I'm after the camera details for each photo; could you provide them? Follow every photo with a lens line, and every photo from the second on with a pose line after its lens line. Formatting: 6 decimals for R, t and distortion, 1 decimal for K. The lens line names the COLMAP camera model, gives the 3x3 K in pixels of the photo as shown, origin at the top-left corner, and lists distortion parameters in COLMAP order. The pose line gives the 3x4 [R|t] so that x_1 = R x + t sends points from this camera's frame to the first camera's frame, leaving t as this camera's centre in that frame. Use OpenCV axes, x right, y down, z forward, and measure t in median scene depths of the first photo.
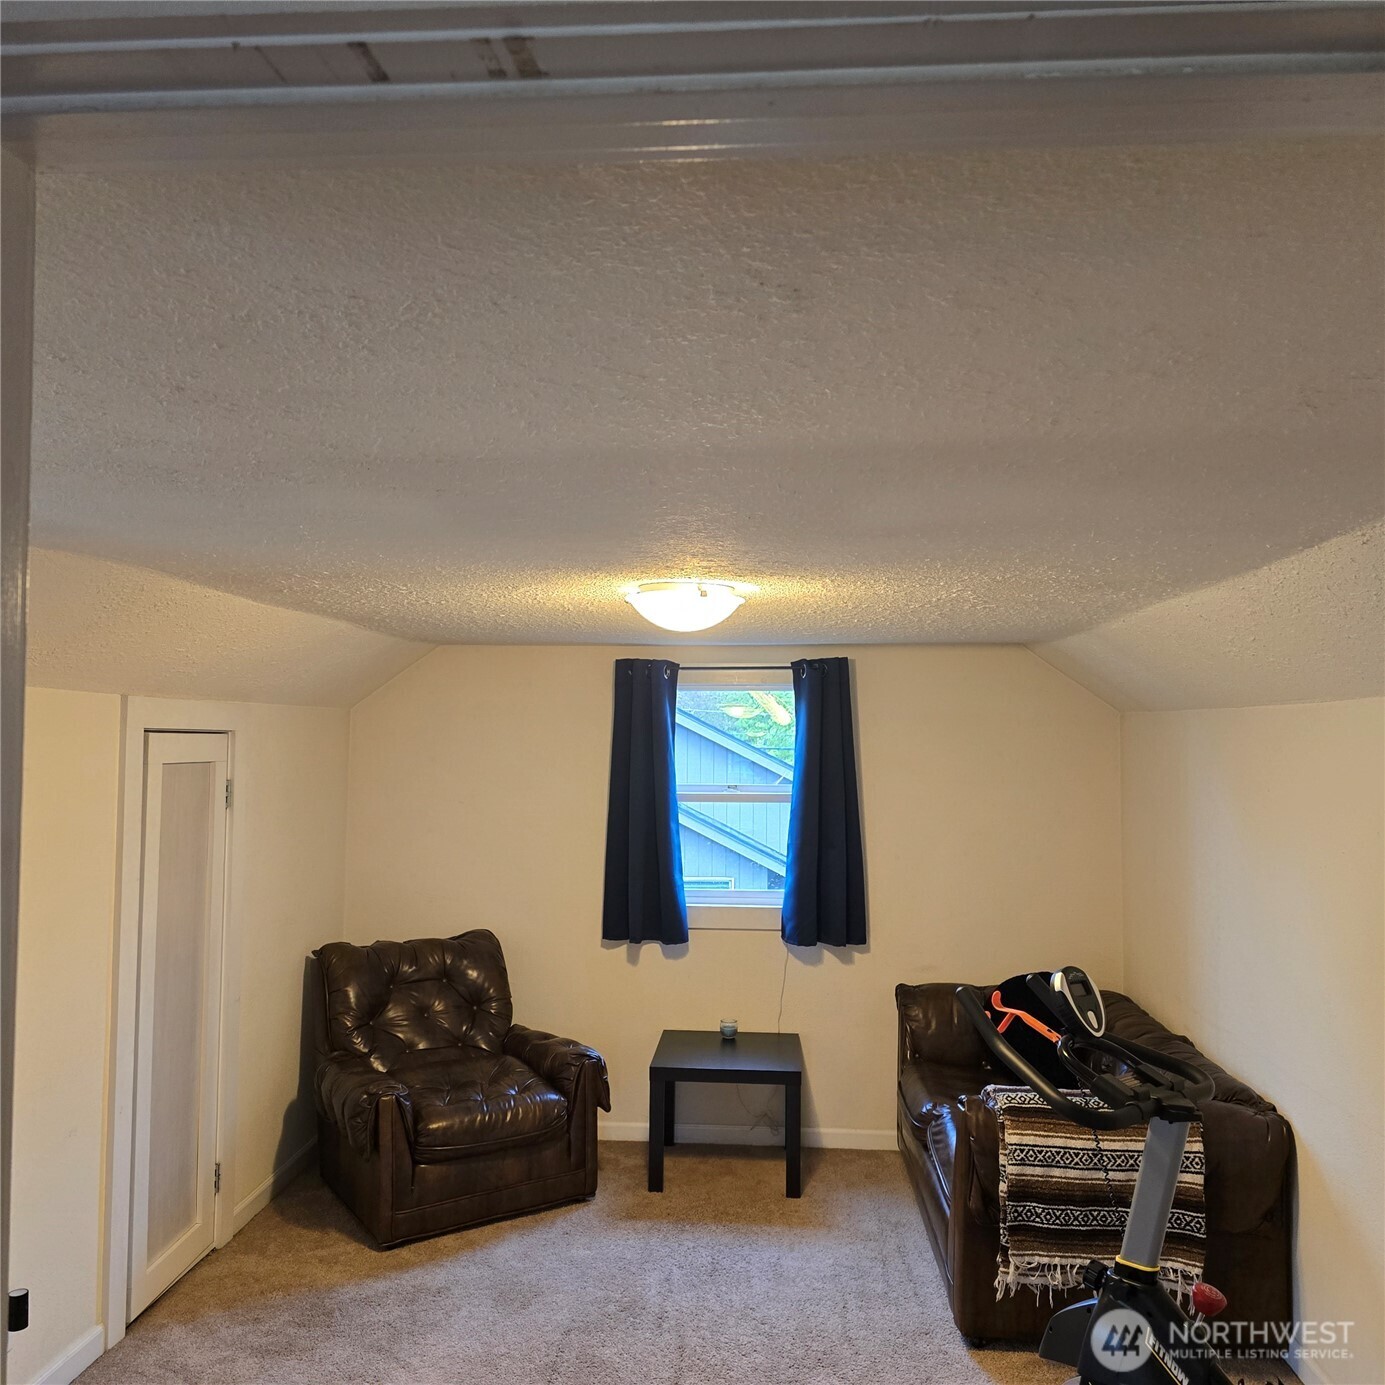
lens RADIAL K [[1245.2, 0, 656.3], [0, 1245.2, 691.1], [0, 0, 1]] dist [0.093095, -0.098936]
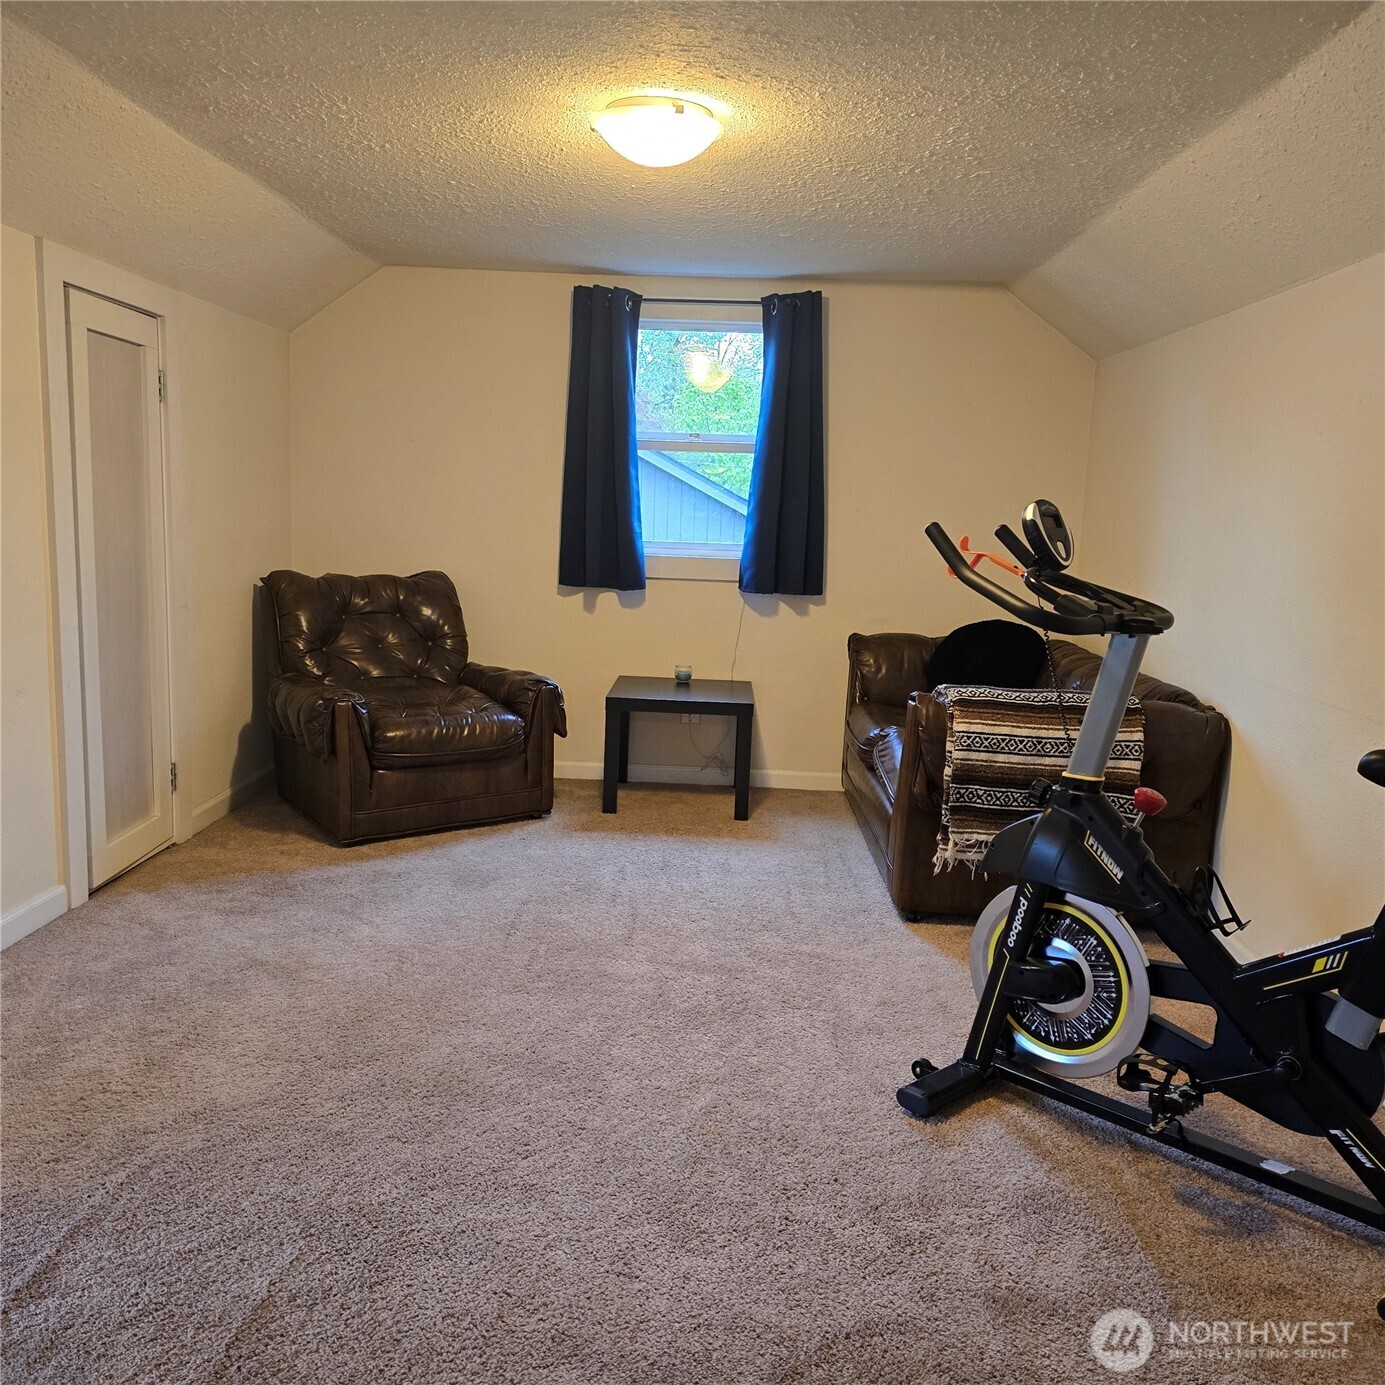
lens RADIAL K [[1245.2, 0, 661.6], [0, 1245.2, 701.5], [0, 0, 1]] dist [0.093095, -0.098936]
pose [[0.998758, 0.017907, 0.046490, -0.007254], [-0.026452, 0.981376, 0.190267, 0.122219], [-0.042217, -0.191260, 0.980631, 0.013953]]
